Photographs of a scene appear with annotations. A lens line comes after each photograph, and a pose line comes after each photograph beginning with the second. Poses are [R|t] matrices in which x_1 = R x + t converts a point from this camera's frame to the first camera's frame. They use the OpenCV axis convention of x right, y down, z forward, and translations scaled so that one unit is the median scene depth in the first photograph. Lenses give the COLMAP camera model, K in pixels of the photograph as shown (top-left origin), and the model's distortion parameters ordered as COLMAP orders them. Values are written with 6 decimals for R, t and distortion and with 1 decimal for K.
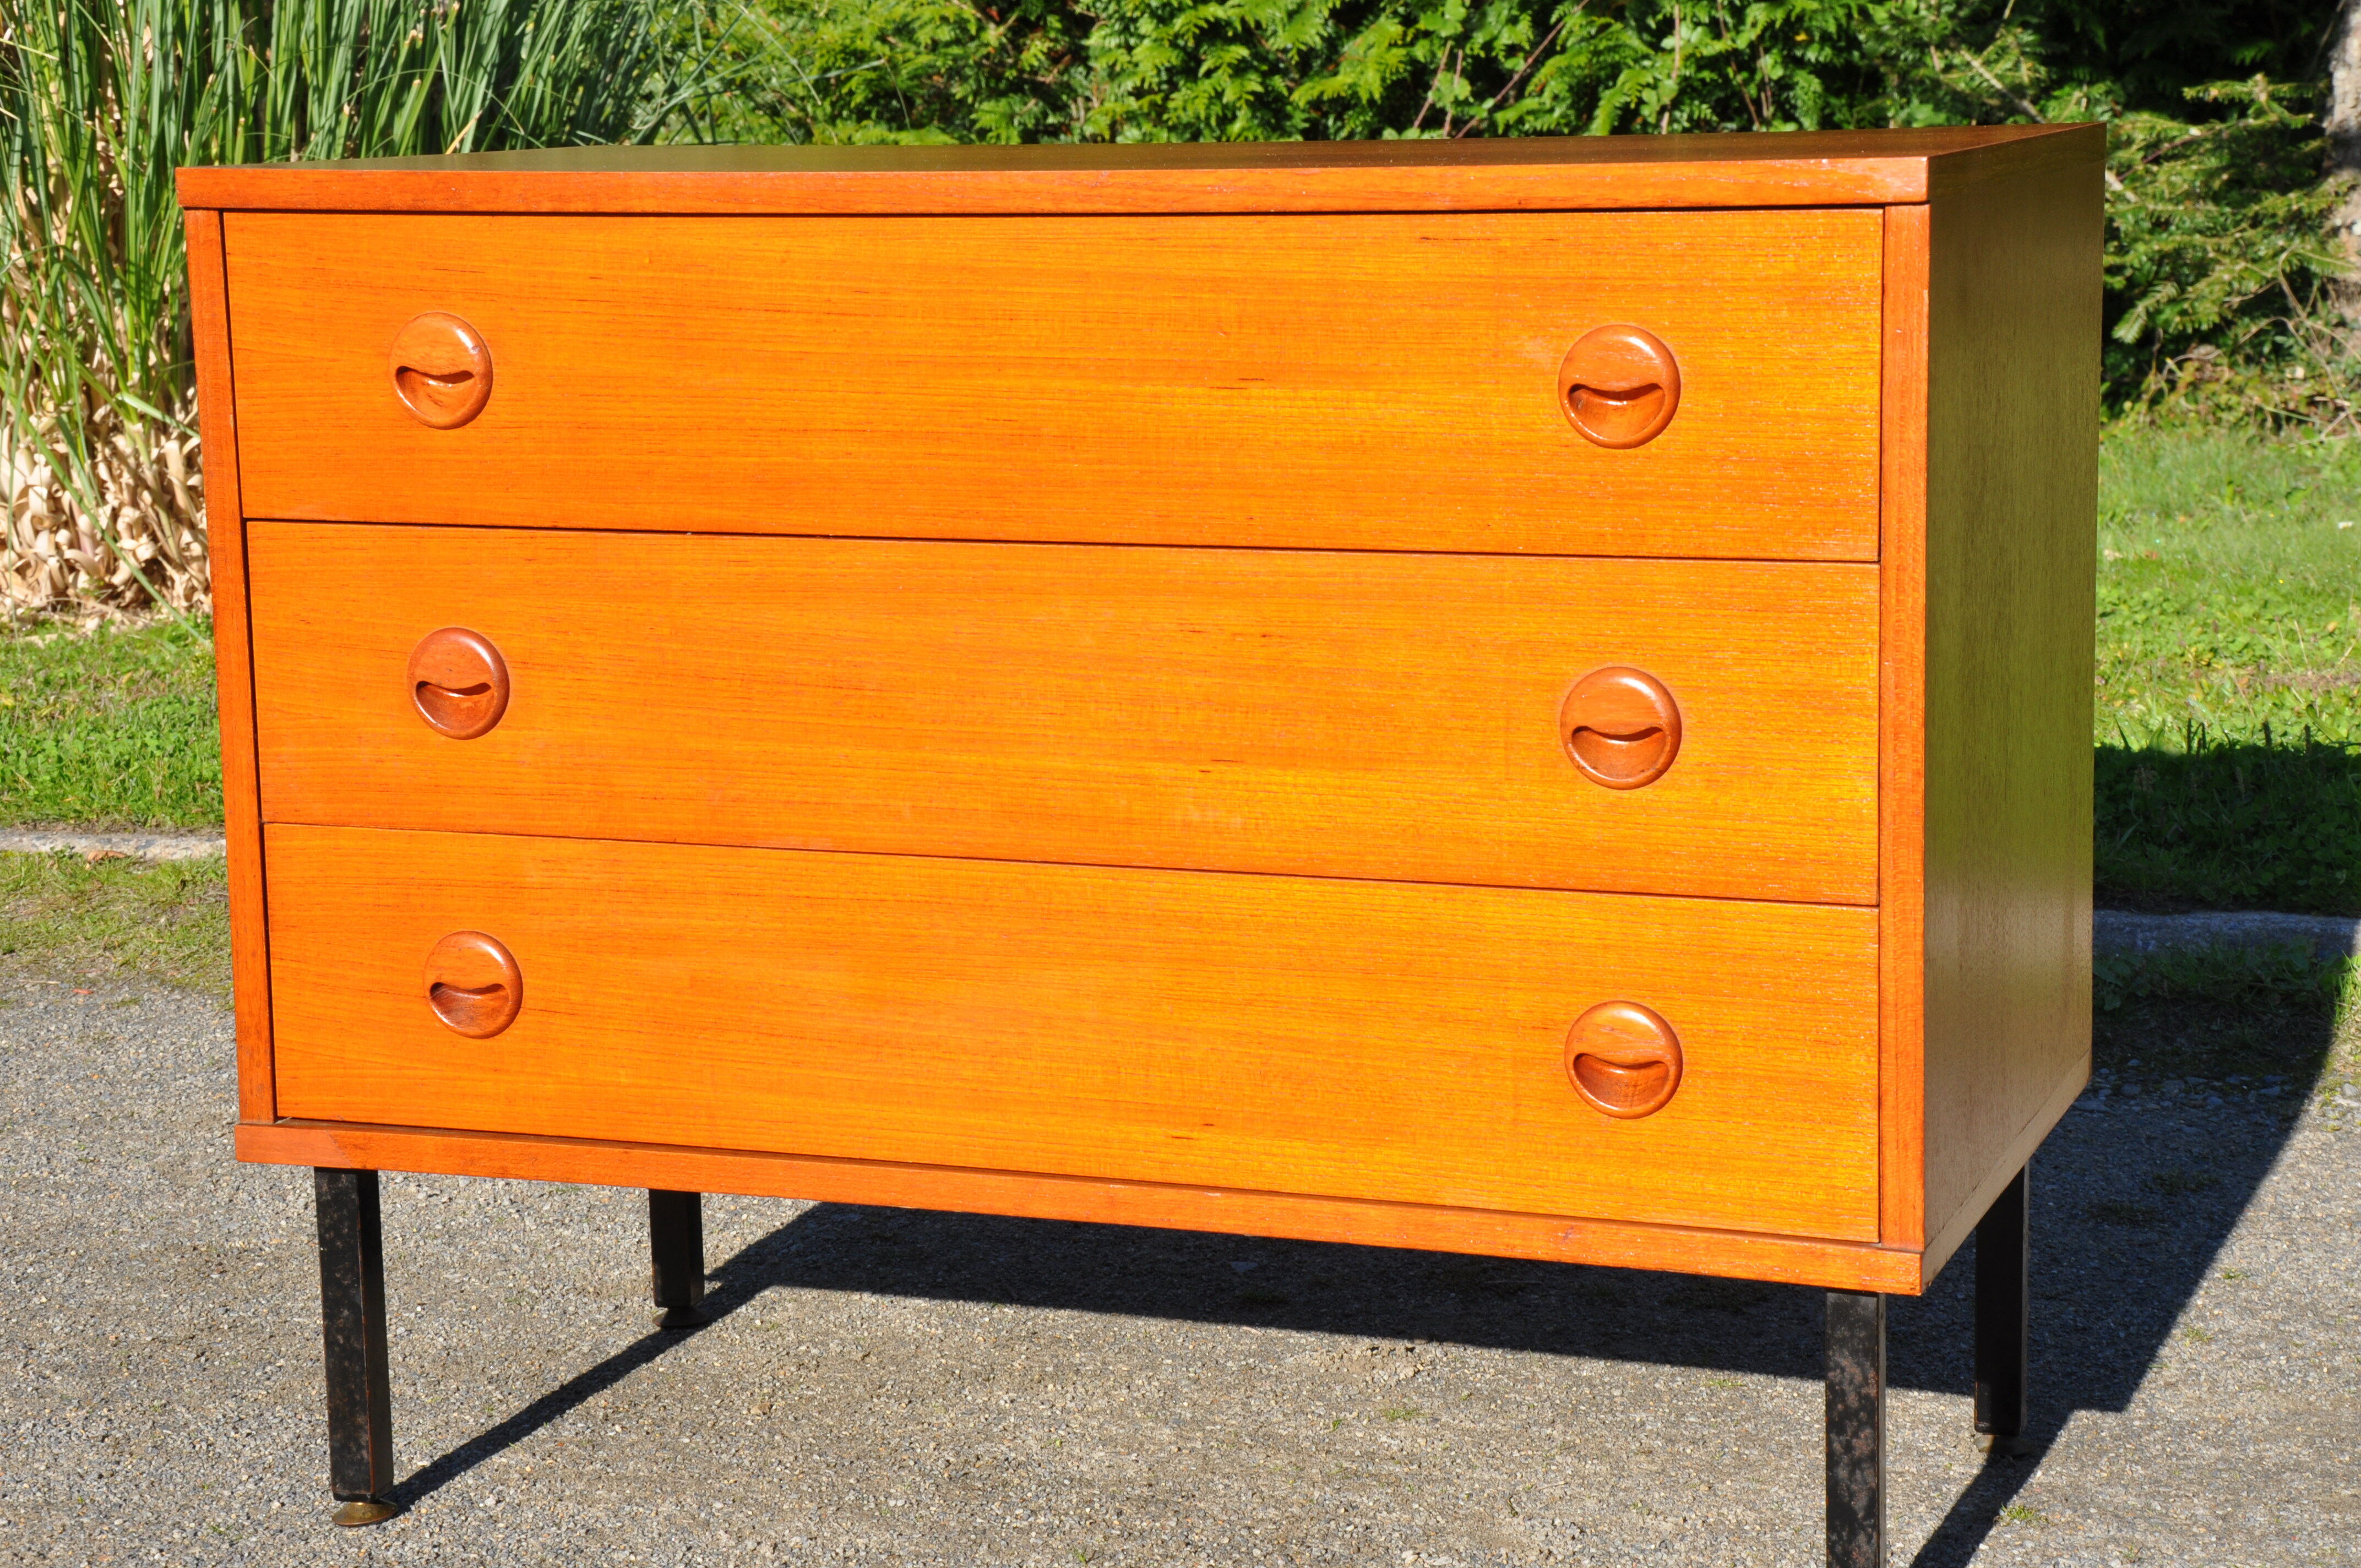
lens RADIAL K [[4562.9, 0, 1183.6], [0, 4562.9, 788.7], [0, 0, 1]] dist [0.334107, 0.000000]
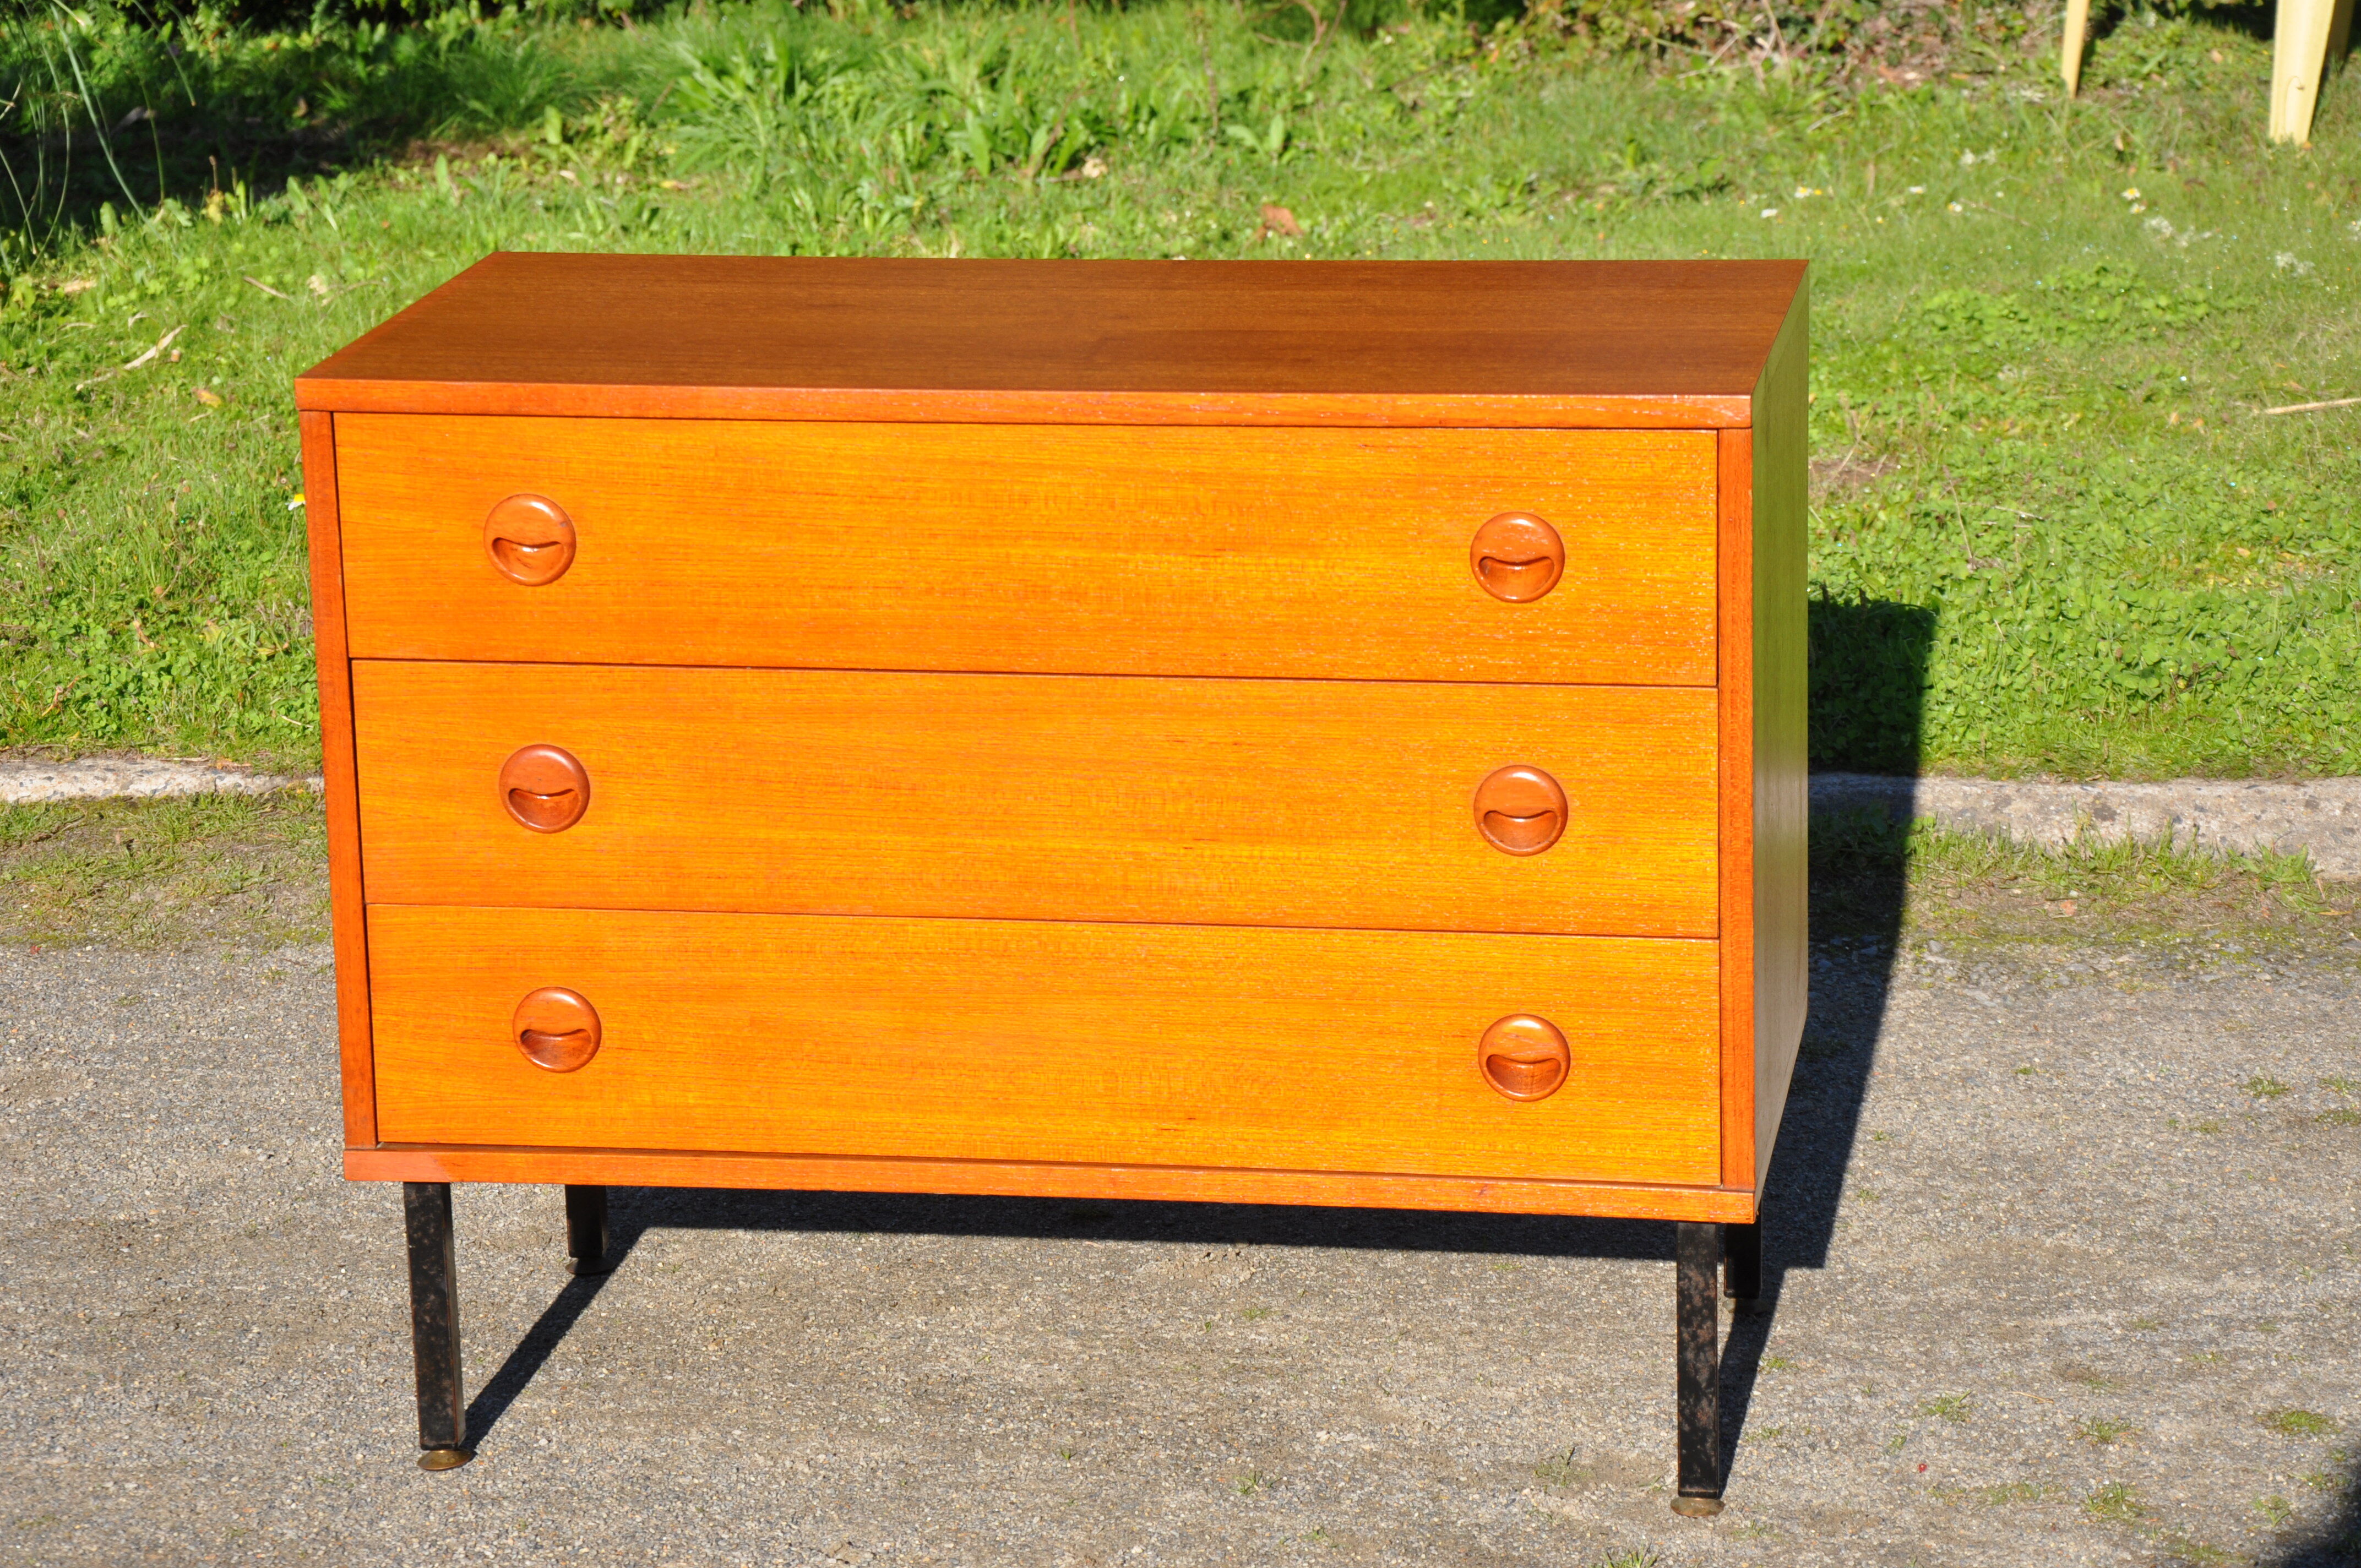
lens RADIAL K [[6750.1, 0, 1180.3], [0, 6750.1, 783.5], [0, 0, 1]] dist [0.660380, 0.000000]
pose [[0.979212, -0.053189, 0.195740, -0.353240], [0.034711, 0.994713, 0.096652, -0.197182], [-0.199846, -0.087849, 0.975881, -0.812260]]
